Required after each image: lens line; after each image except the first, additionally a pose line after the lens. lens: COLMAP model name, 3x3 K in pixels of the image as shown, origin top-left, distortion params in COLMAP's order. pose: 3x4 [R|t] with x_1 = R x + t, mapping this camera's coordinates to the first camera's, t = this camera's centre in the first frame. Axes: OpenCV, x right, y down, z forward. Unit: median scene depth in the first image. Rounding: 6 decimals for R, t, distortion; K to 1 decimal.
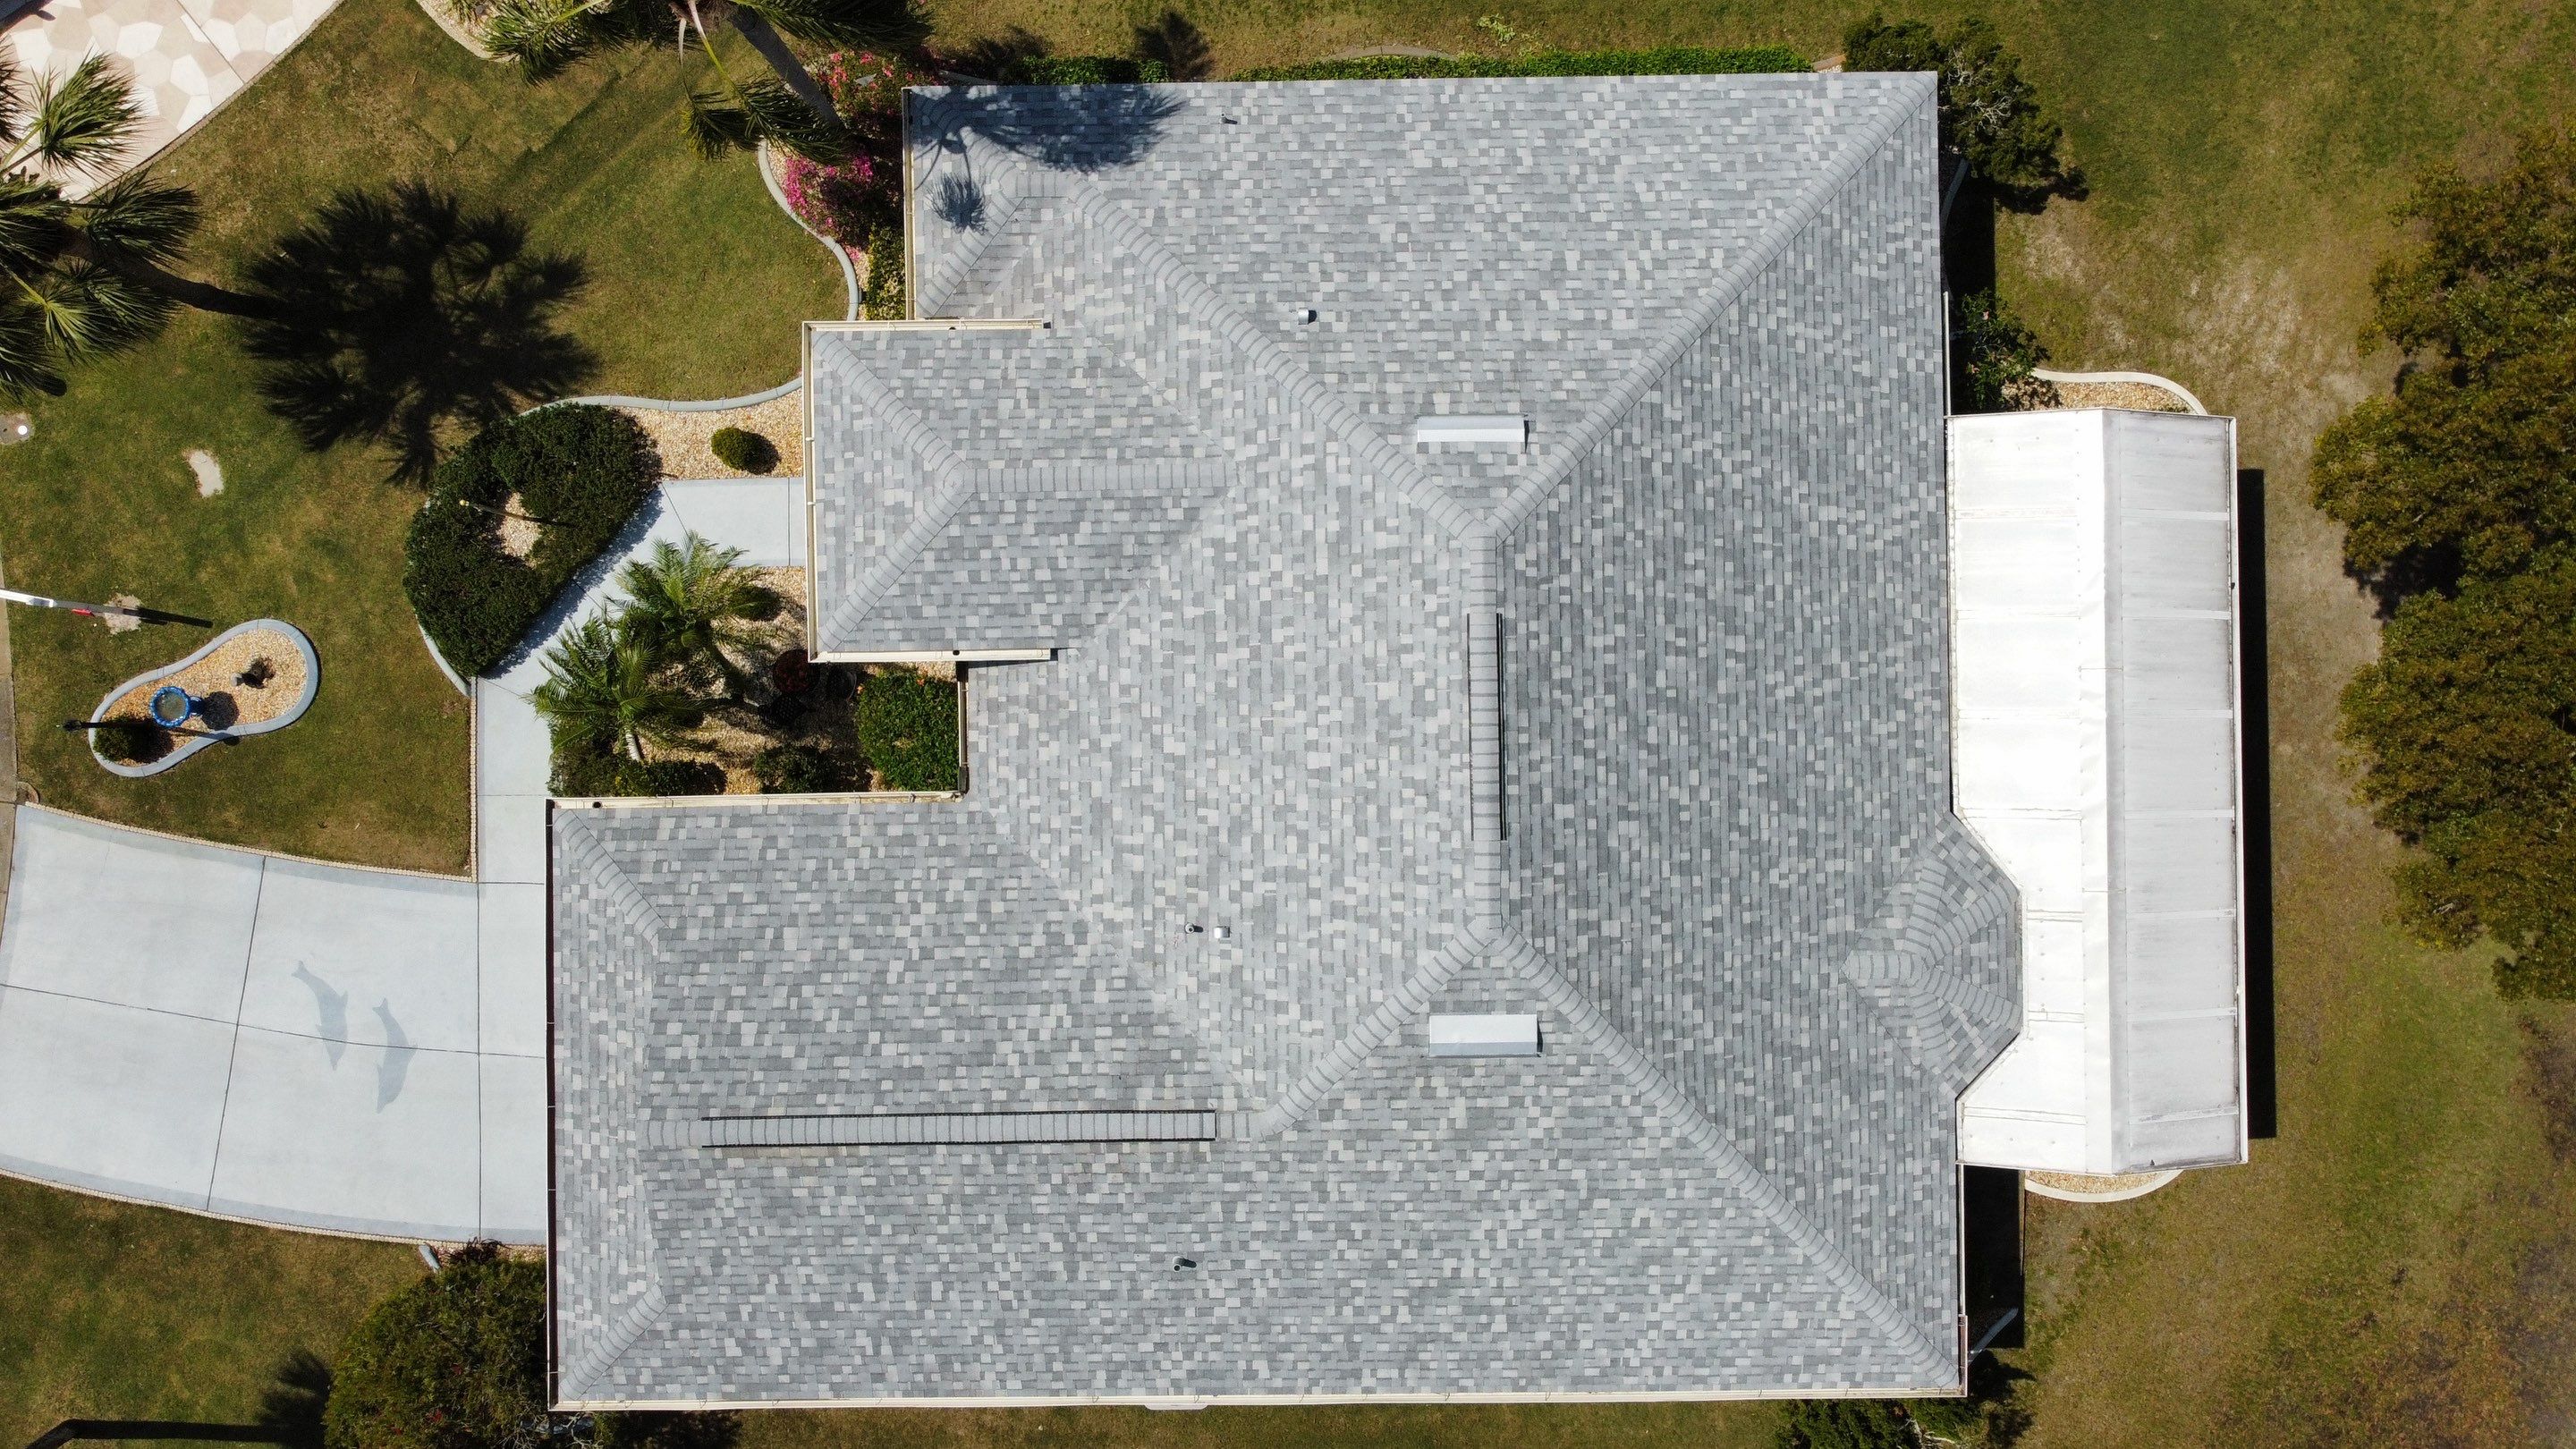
lens RADIAL K [[1947.5, 0, 1259.7], [0, 1947.5, 697.9], [0, 0, 1]] dist [0.004169, -0.013638]
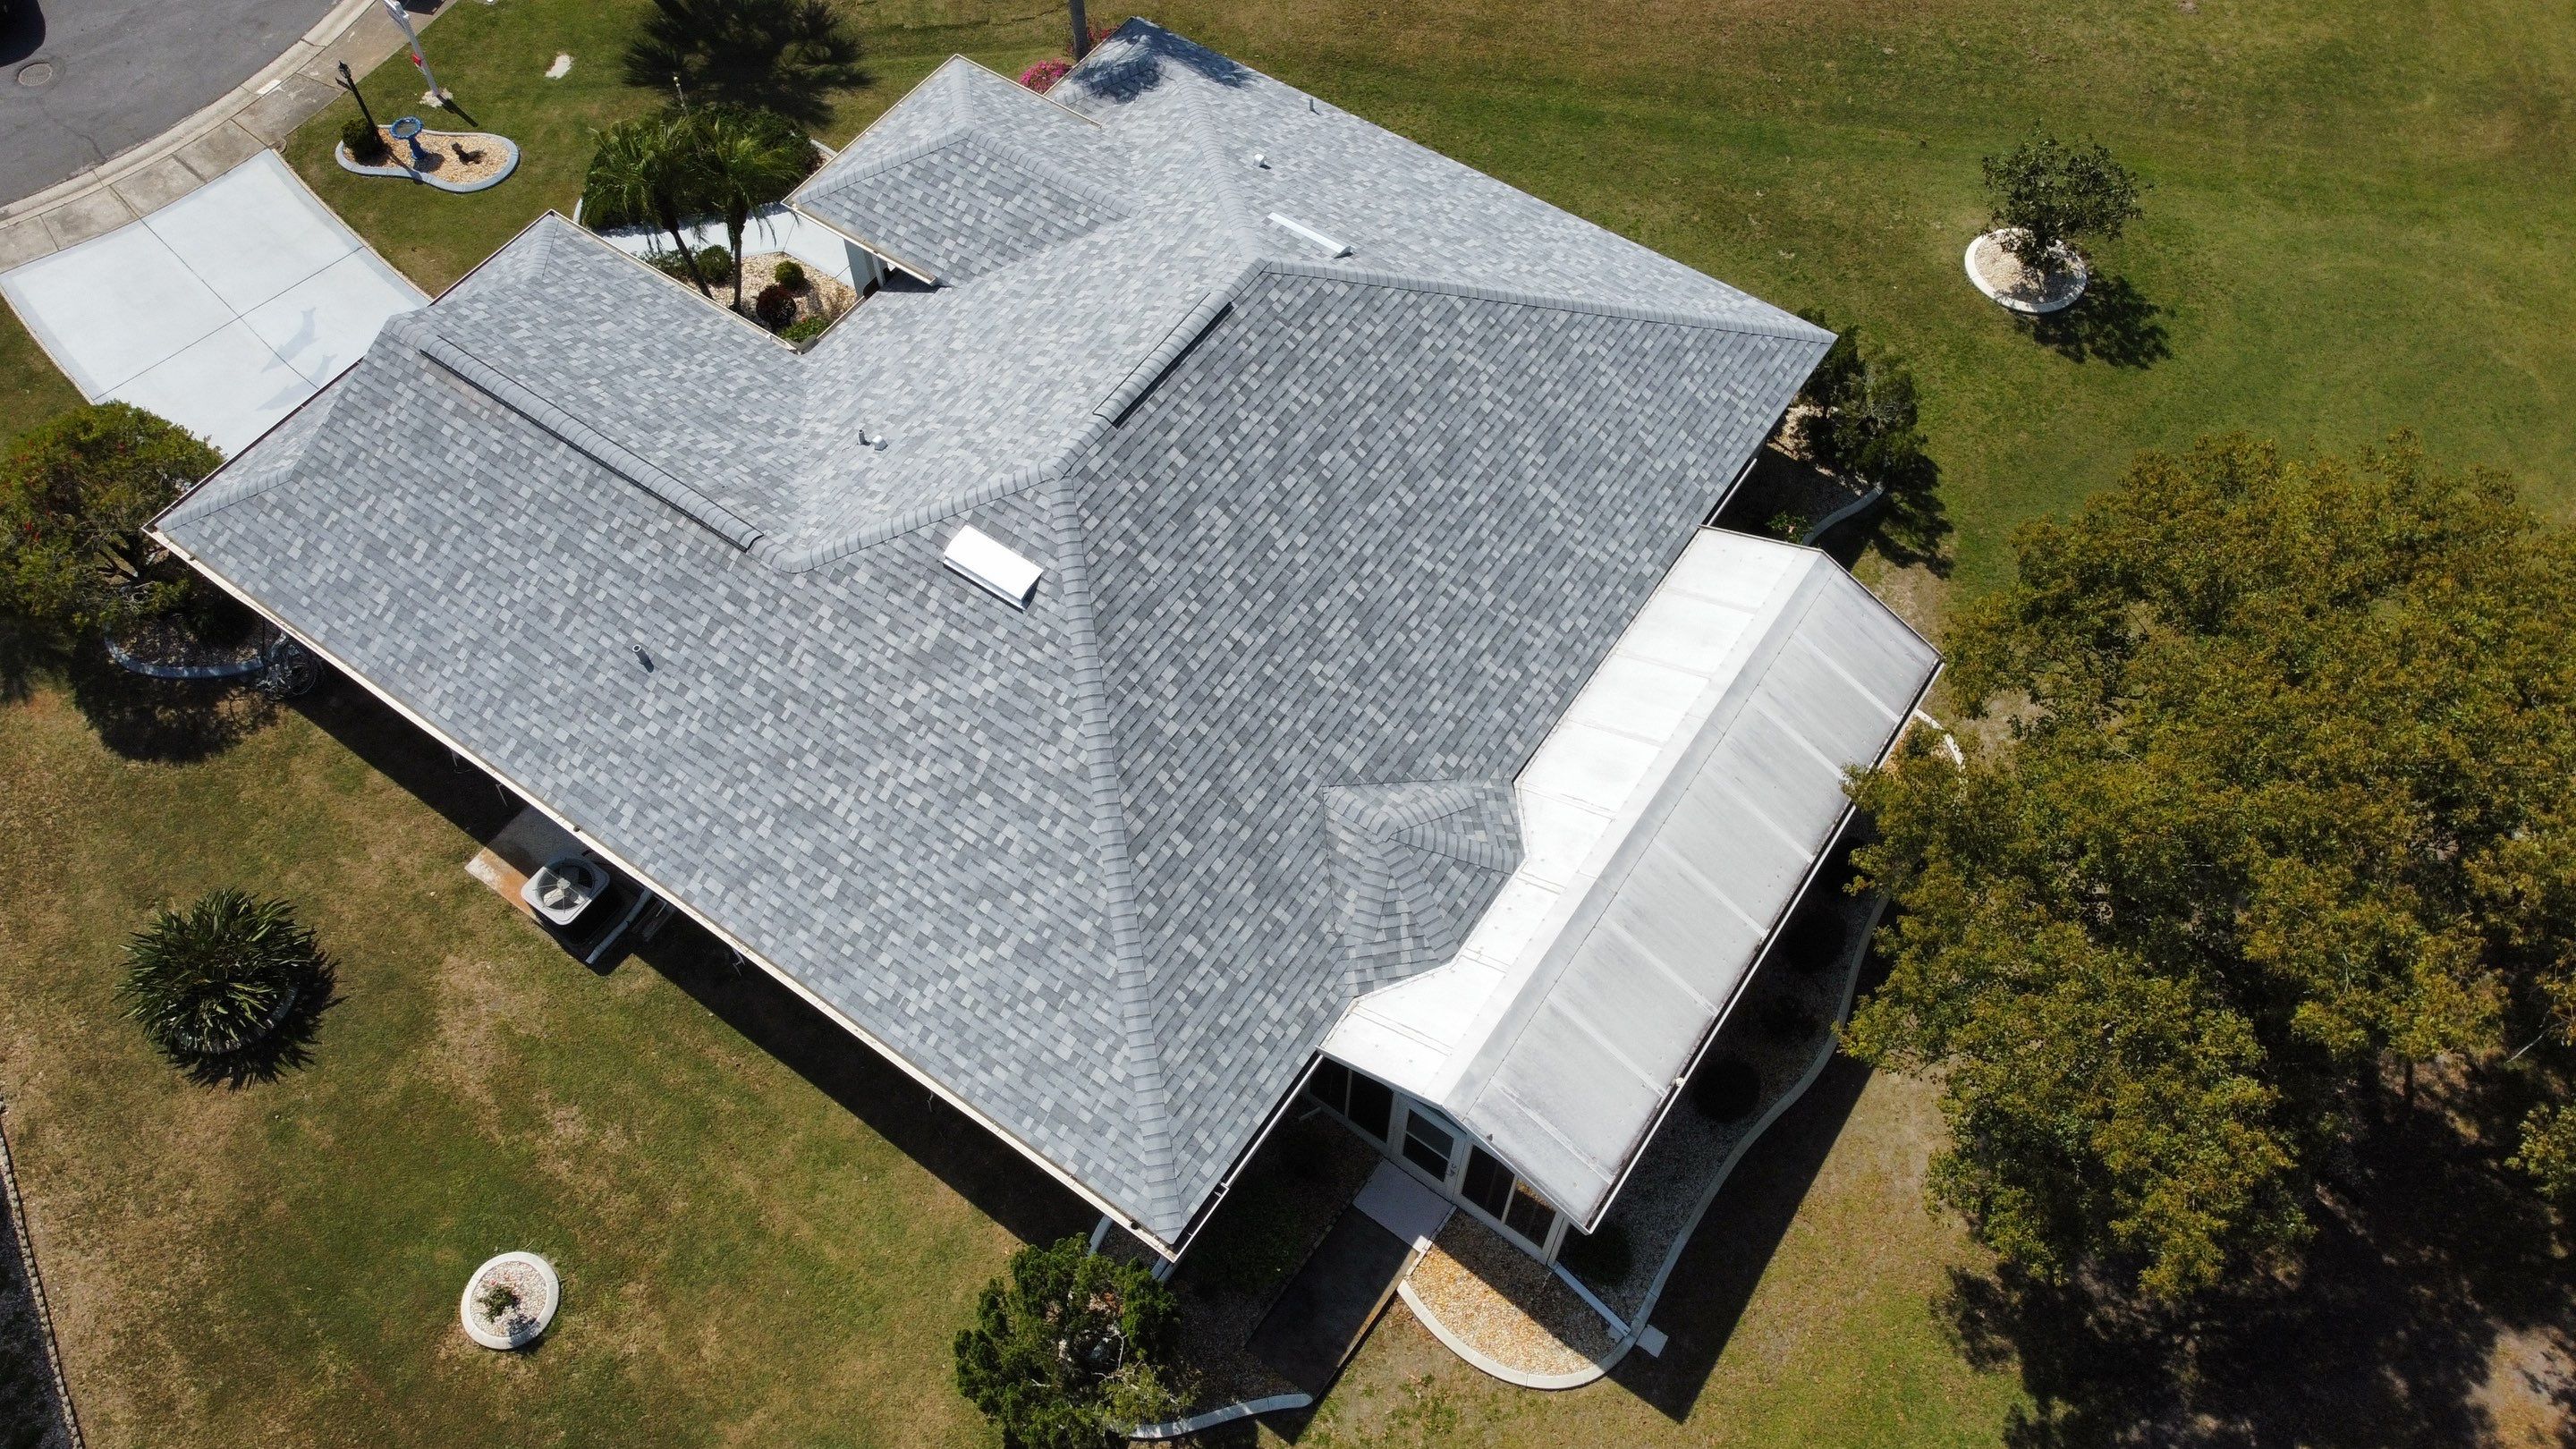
lens RADIAL K [[1947.5, 0, 1260.2], [0, 1947.5, 693.7], [0, 0, 1]] dist [0.004169, -0.013638]
pose [[0.811799, 0.487141, -0.321988, 0.573027], [-0.583829, 0.687737, -0.431465, 0.558728], [0.011259, 0.538249, 0.842711, 0.130967]]
